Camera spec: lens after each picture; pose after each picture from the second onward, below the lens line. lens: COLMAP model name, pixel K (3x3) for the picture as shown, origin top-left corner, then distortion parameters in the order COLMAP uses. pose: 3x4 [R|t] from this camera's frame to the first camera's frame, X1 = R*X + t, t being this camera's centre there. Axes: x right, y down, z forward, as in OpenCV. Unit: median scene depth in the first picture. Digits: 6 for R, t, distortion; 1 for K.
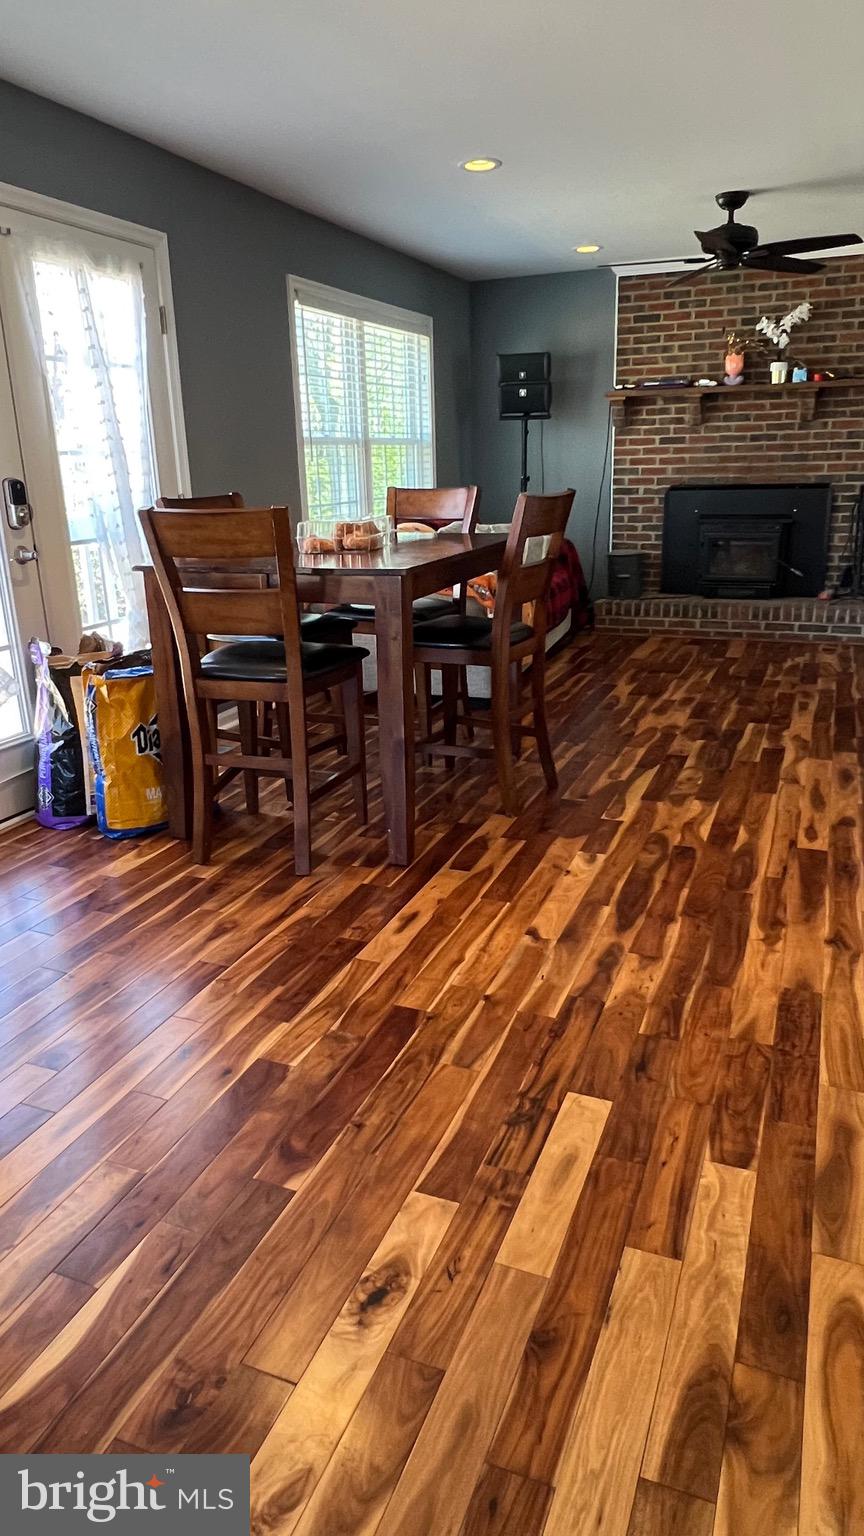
lens RADIAL K [[981.9, 0, 432.0], [0, 981.9, 768.0], [0, 0, 1]] dist [0.004534, 0.001737]
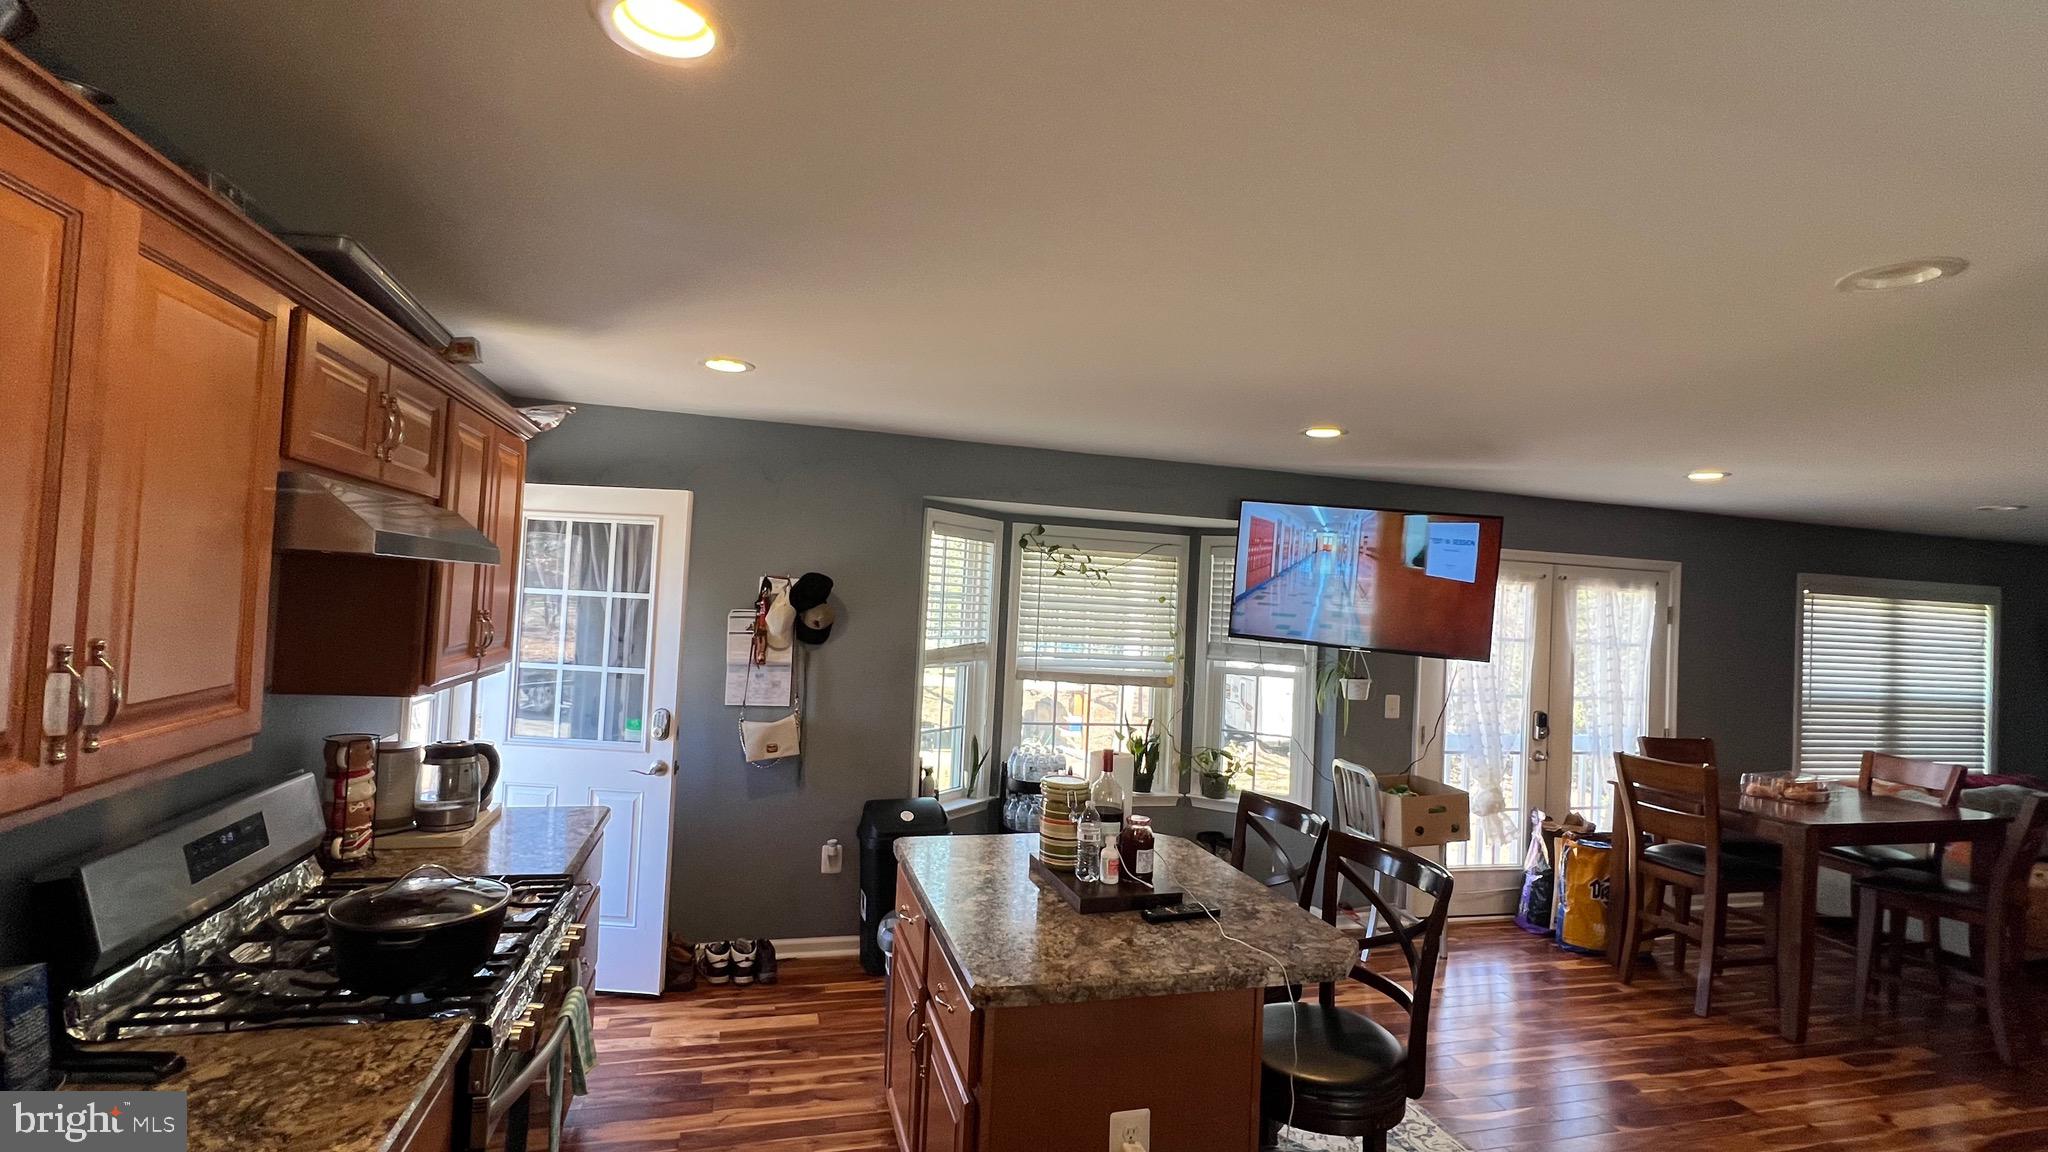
lens RADIAL K [[915.1, 0, 1024.0], [0, 915.1, 576.0], [0, 0, 1]] dist [-0.002295, -0.000527]
pose [[0.613090, 0.036102, -0.789188, 0.264824], [-0.300796, 0.934380, -0.190933, 0.054614], [0.730508, 0.354444, 0.583718, -0.660223]]
